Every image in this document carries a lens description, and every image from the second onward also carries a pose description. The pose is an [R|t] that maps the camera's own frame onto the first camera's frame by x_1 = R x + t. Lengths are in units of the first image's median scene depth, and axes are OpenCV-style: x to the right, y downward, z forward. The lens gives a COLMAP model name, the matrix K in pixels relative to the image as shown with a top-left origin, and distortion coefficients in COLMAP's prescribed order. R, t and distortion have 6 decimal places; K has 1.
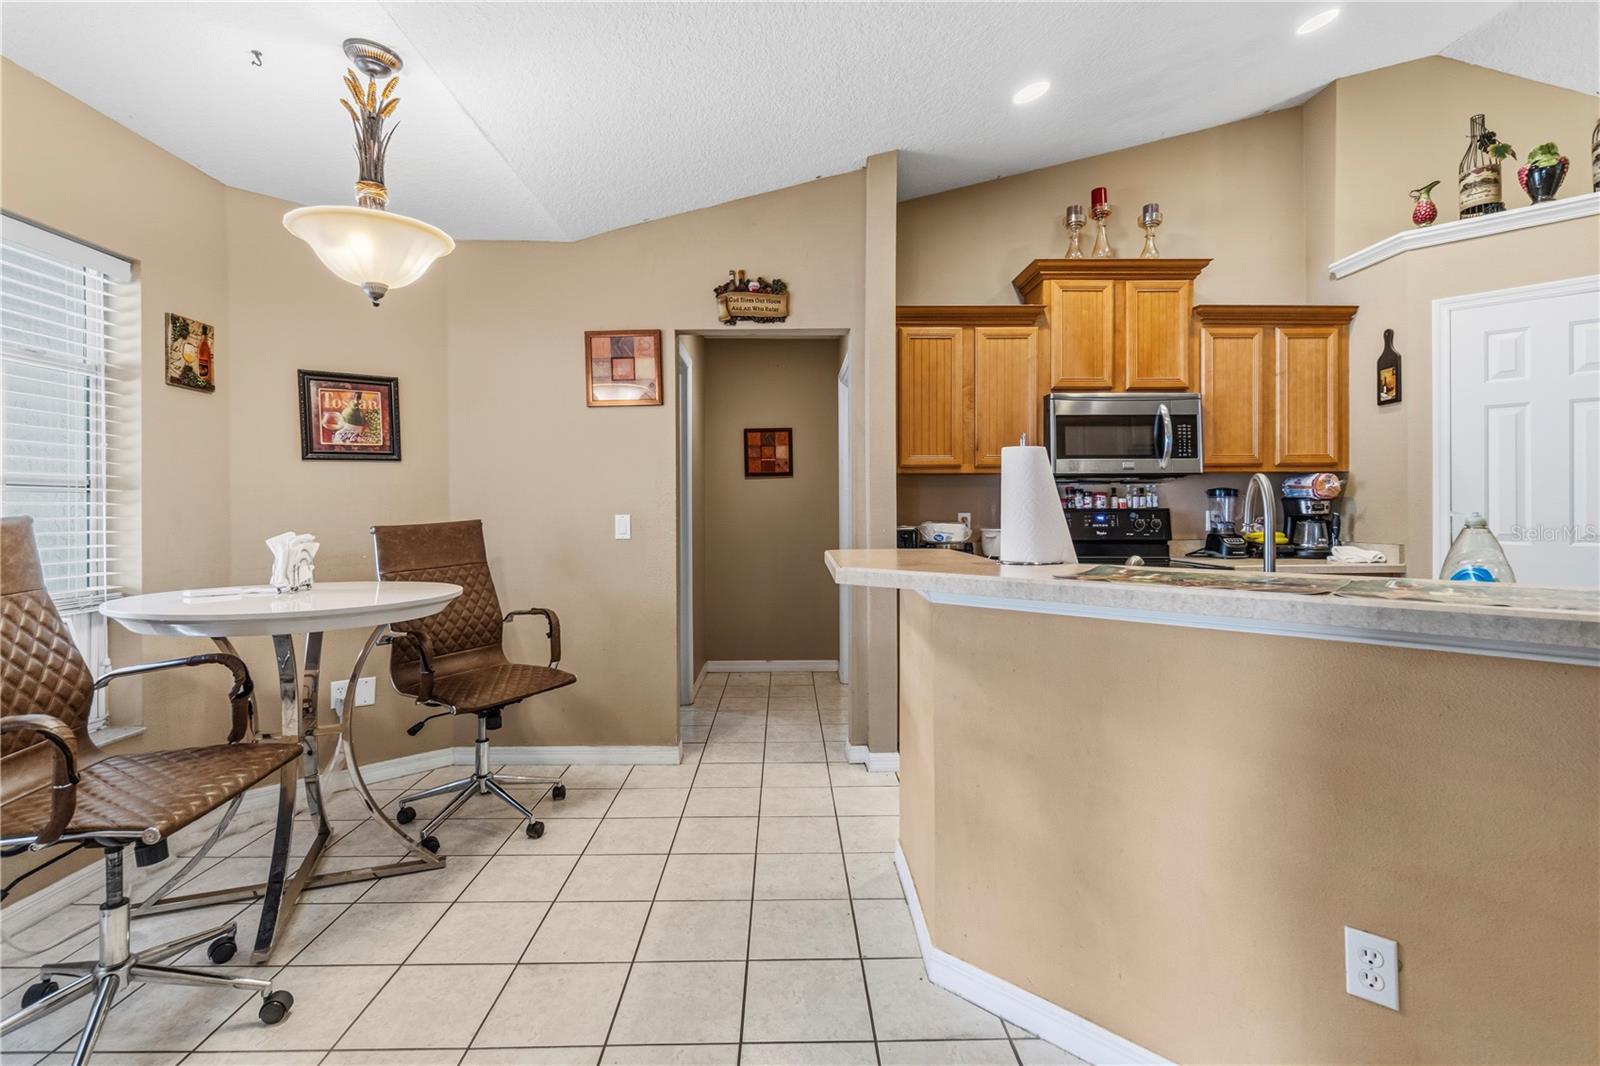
lens RADIAL K [[723.6, 0, 797.7], [0, 723.6, 512.7], [0, 0, 1]] dist [-0.001619, -0.000458]
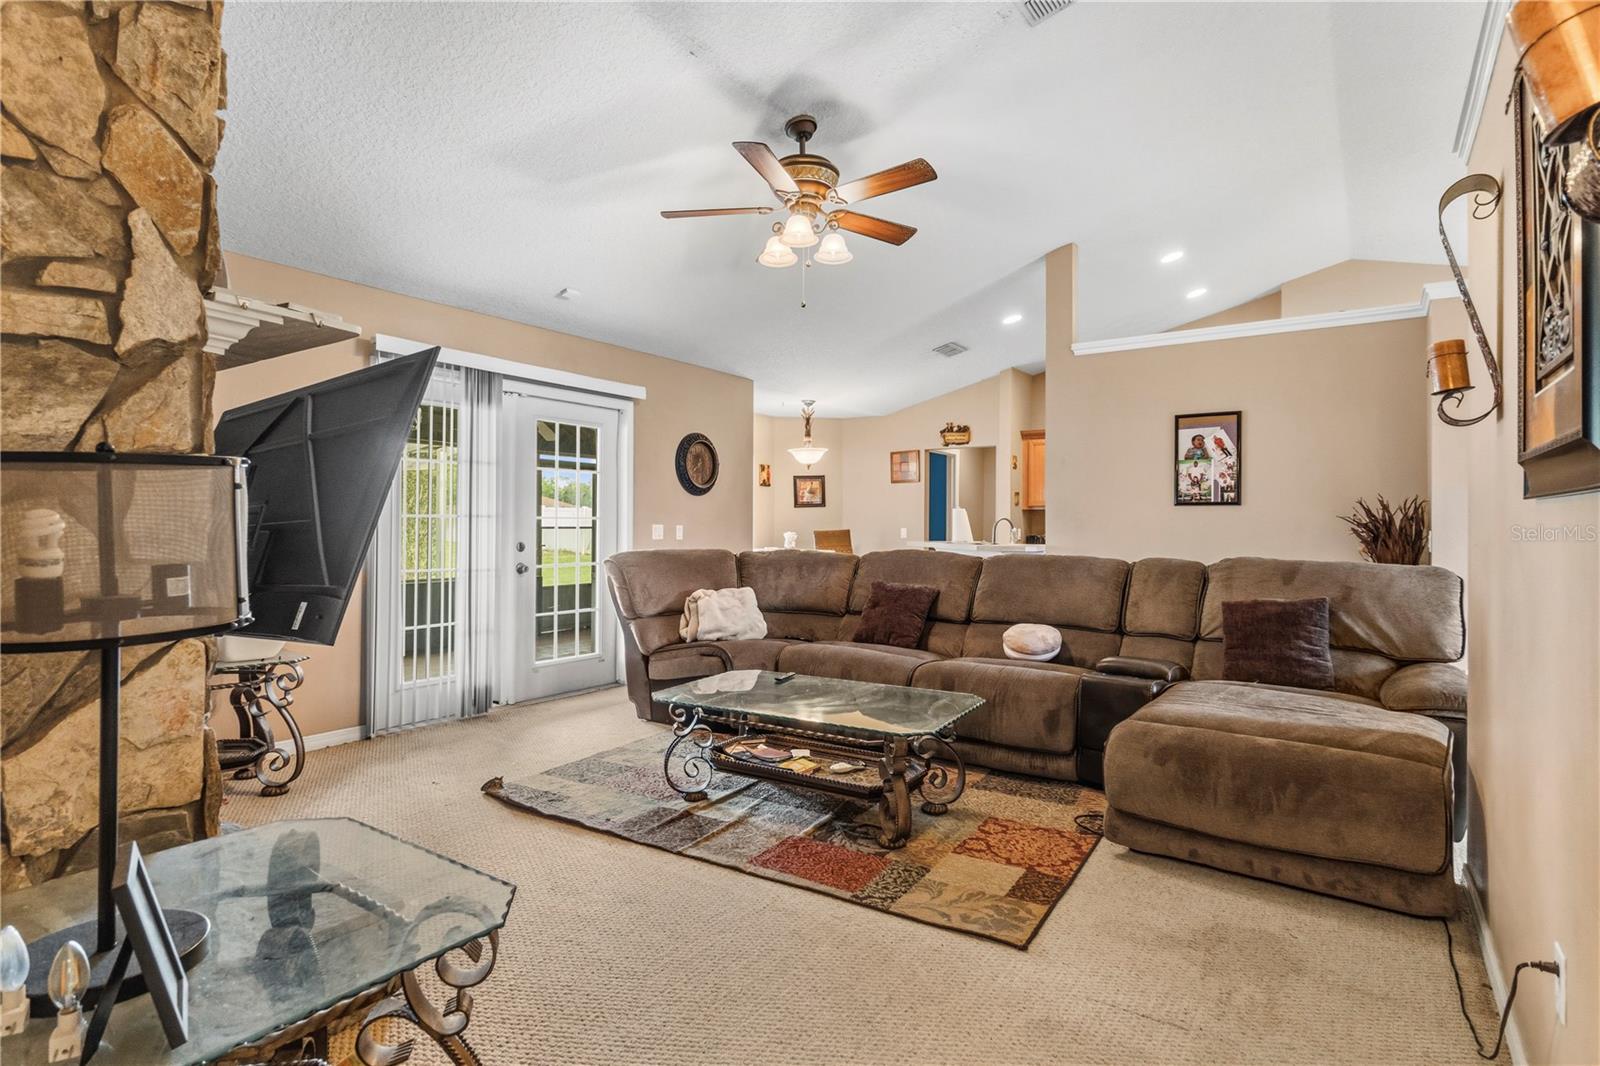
lens RADIAL K [[844.8, 0, 800.0], [0, 844.8, 533.0], [0, 0, 1]] dist [0.000142, -0.000002]
pose [[0.816250, 0.011212, -0.577590, 1.071222], [-0.009879, 0.999936, 0.005449, 0.007711], [0.577614, 0.001258, 0.816309, -1.452398]]
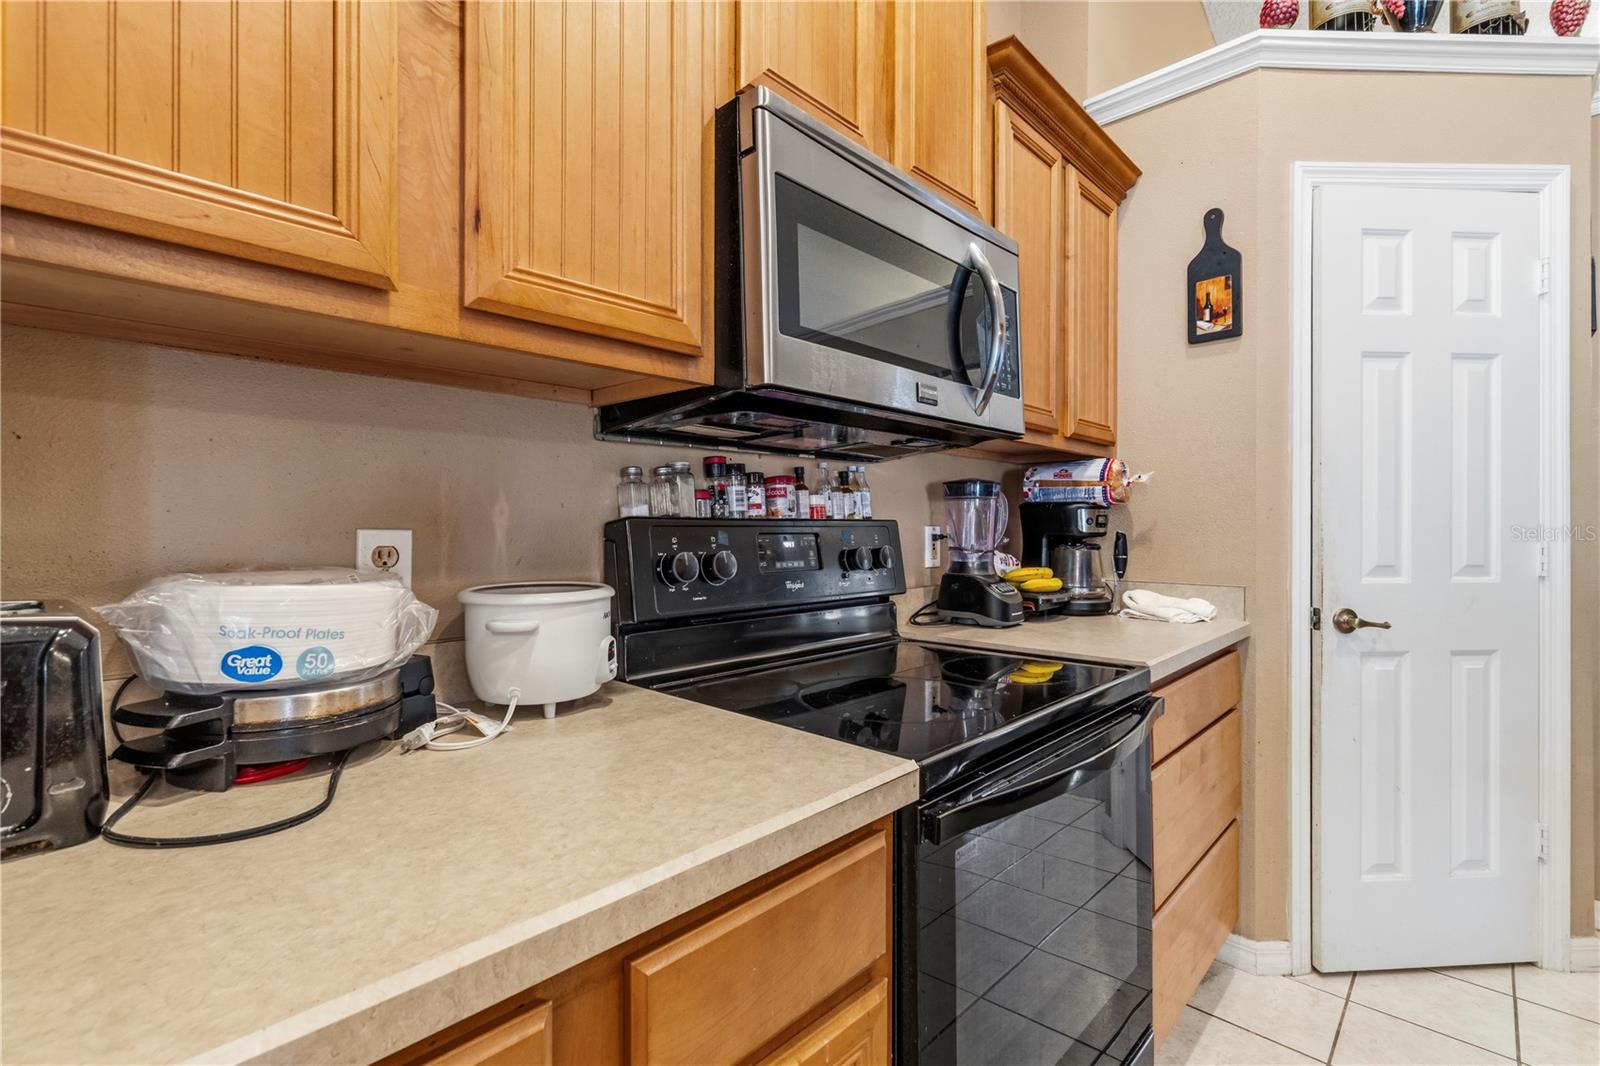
lens RADIAL K [[729.8, 0, 788.8], [0, 729.8, 529.9], [0, 0, 1]] dist [0.002568, -0.001366]
pose [[0.706266, 0.001218, 0.707946, 0.172705], [-0.002117, 0.999998, 0.000391, -0.000267], [-0.707944, -0.001775, 0.706267, 0.830524]]
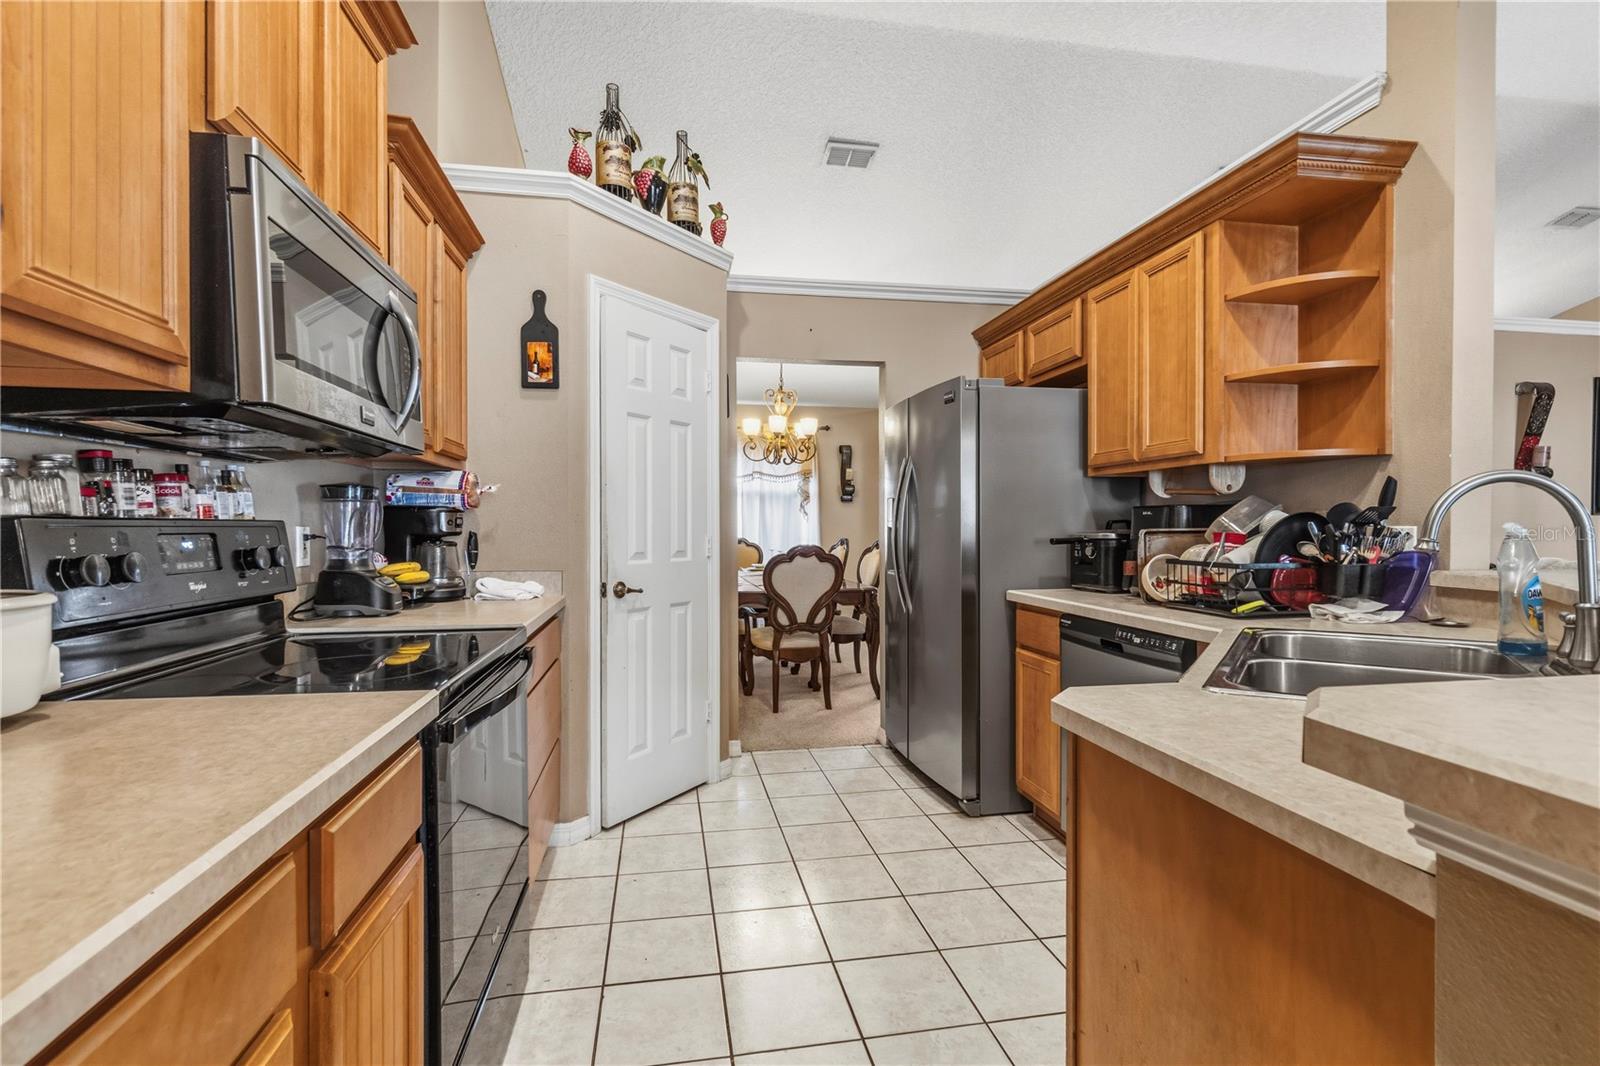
lens RADIAL K [[729.8, 0, 788.8], [0, 729.8, 529.9], [0, 0, 1]] dist [0.002568, -0.001366]
pose [[-0.148065, 0.000704, 0.988977, 0.013613], [0.000508, 1.000000, -0.000636, 0.000204], [-0.988978, 0.000409, -0.148065, 0.854378]]
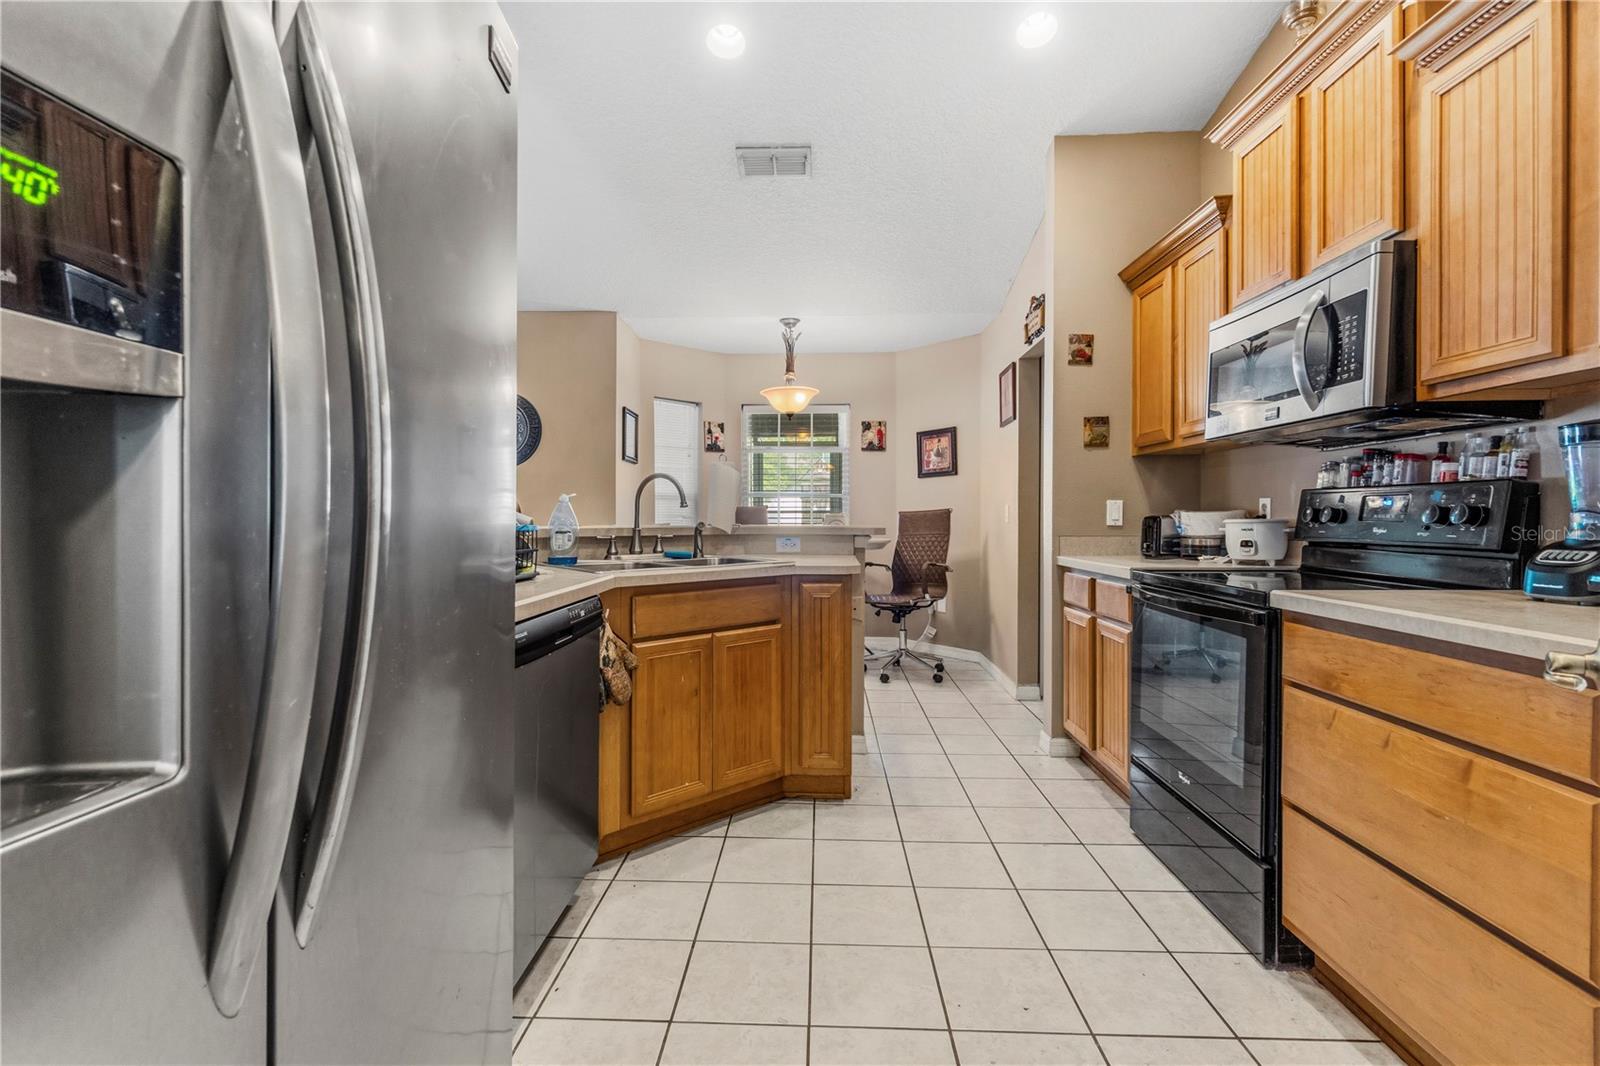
lens RADIAL K [[723.6, 0, 797.7], [0, 723.6, 512.7], [0, 0, 1]] dist [-0.001619, -0.000458]
pose [[-0.052176, -0.001222, -0.998637, 1.106205], [-0.005961, 0.999982, -0.000912, 0.020634], [0.998620, 0.005905, -0.052182, 0.664602]]
